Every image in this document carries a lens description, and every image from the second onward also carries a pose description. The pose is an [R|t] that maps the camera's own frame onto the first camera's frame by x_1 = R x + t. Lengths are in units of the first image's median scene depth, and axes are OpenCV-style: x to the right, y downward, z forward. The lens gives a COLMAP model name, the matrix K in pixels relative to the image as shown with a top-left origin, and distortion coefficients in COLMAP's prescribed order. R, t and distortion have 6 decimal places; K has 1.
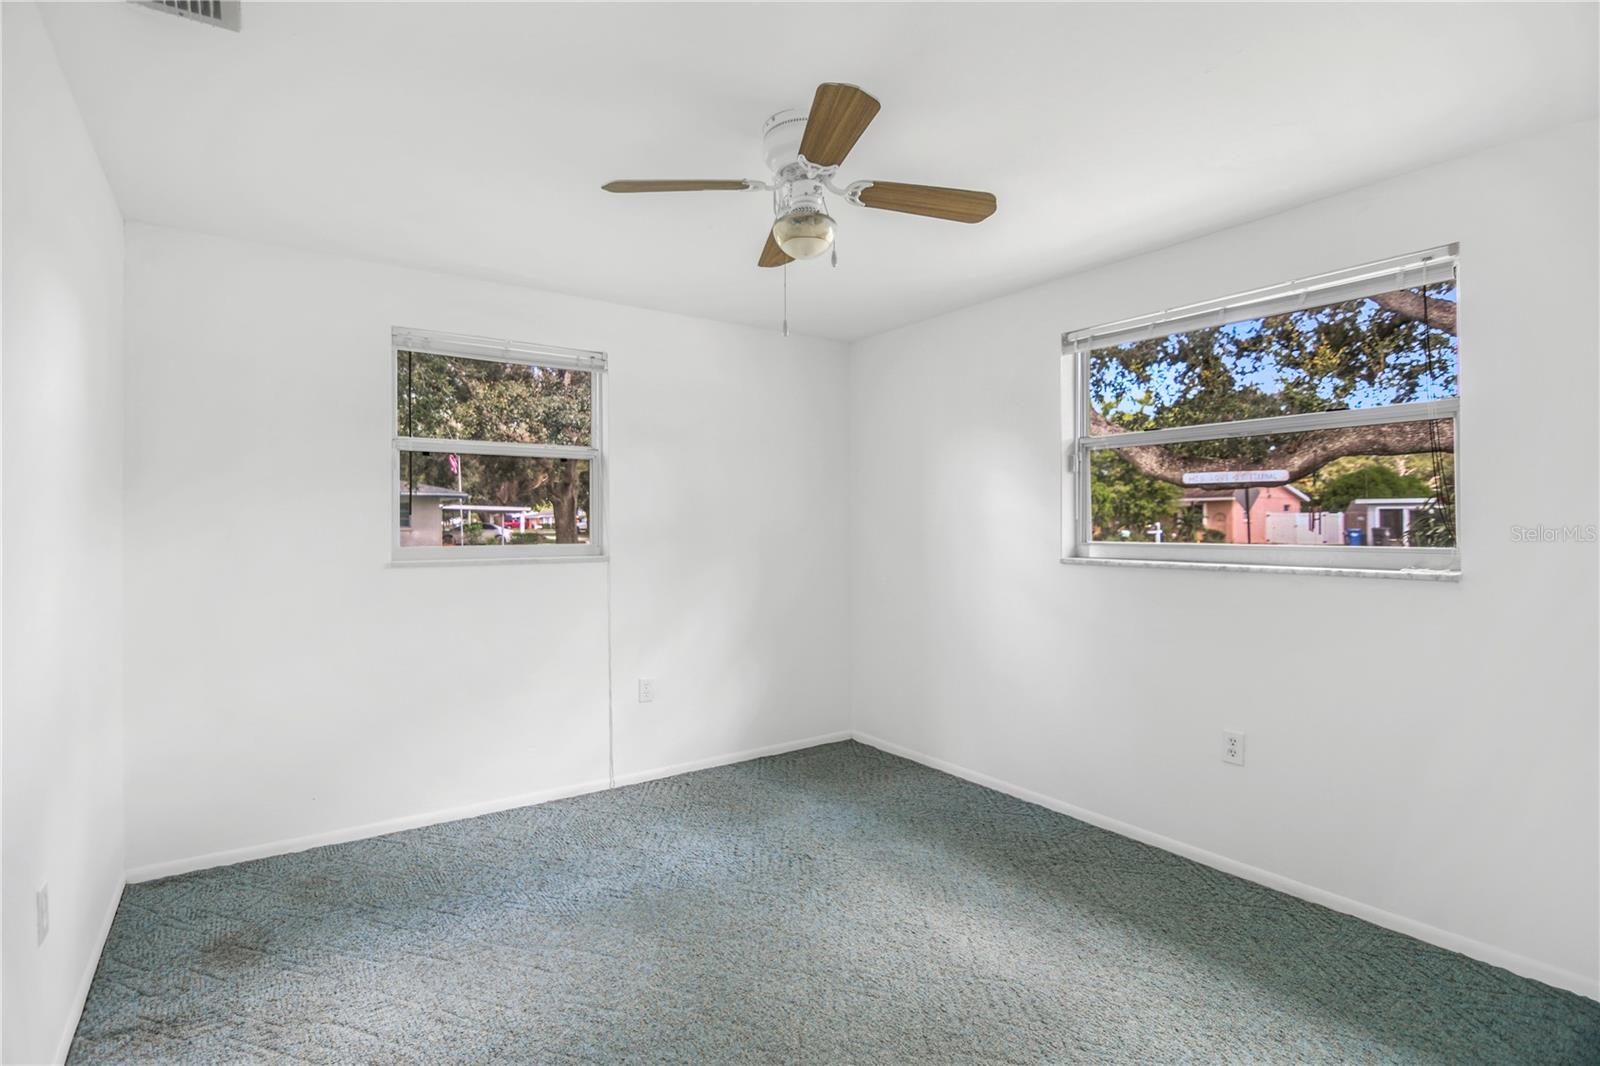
lens RADIAL K [[771.0, 0, 786.1], [0, 771.0, 549.6], [0, 0, 1]] dist [0.004162, -0.012737]
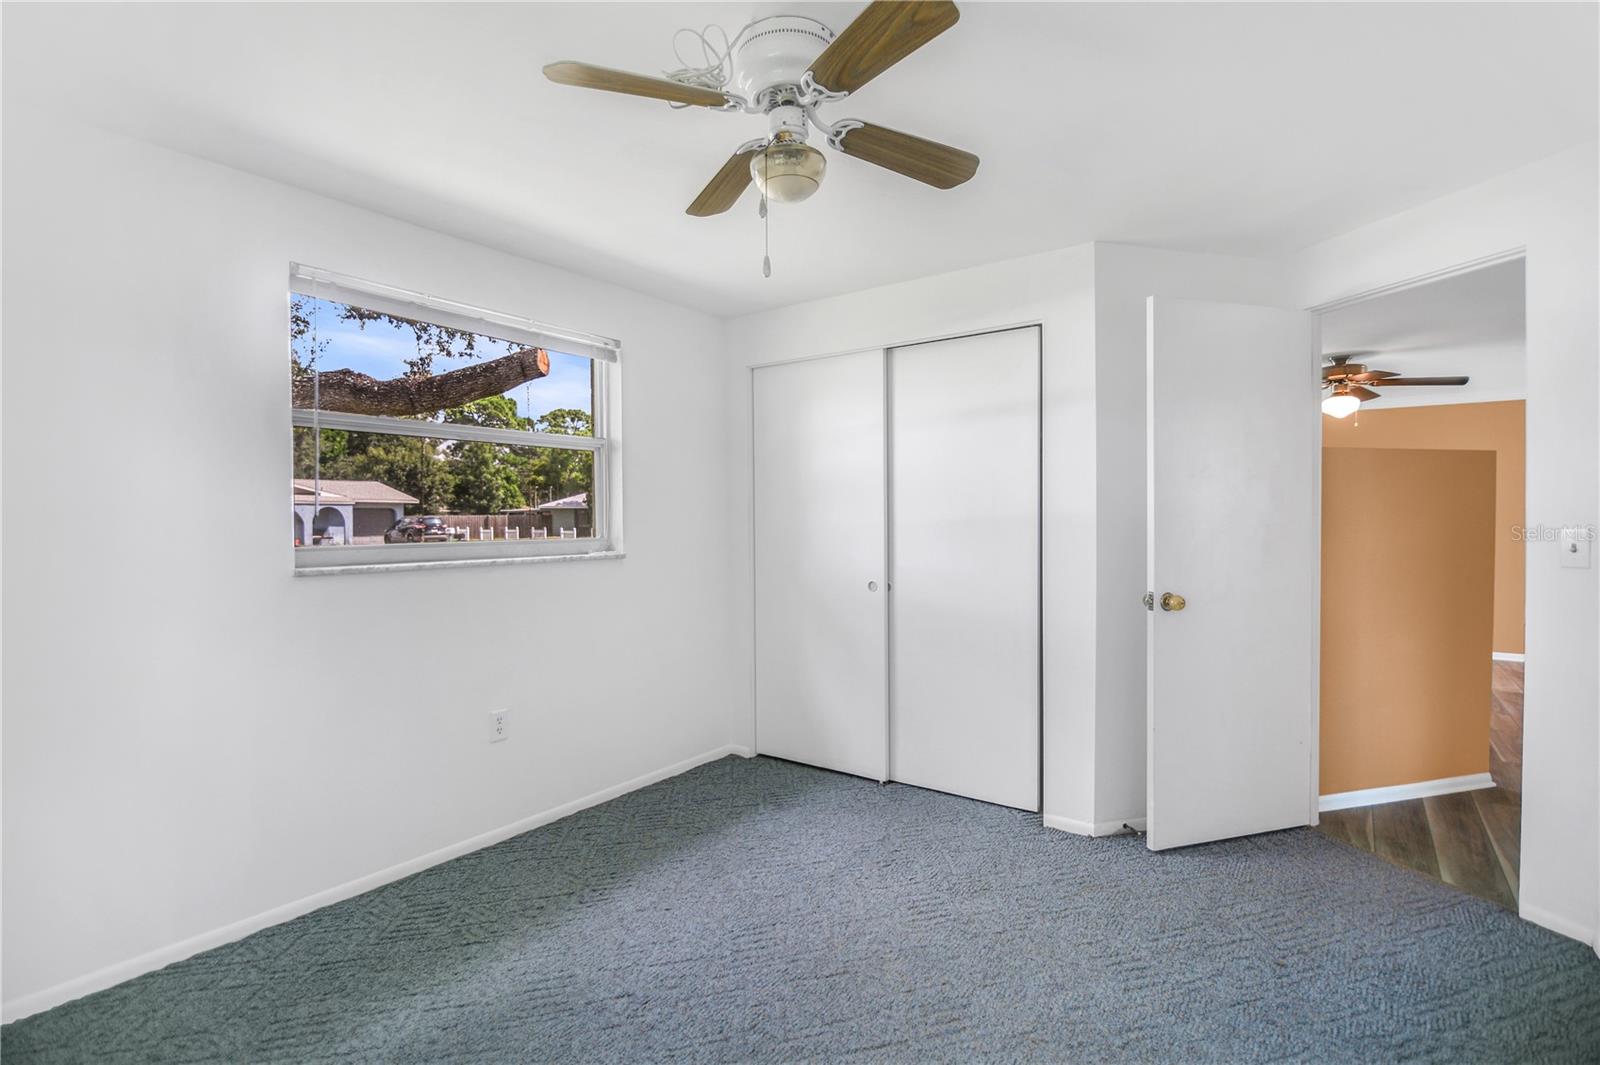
lens RADIAL K [[771.0, 0, 786.1], [0, 771.0, 549.1], [0, 0, 1]] dist [0.004162, -0.012737]
pose [[-0.318772, -0.028912, 0.947390, -0.581281], [0.039234, 0.998276, 0.043666, -0.025742], [-0.947019, 0.051089, -0.317088, 0.948688]]
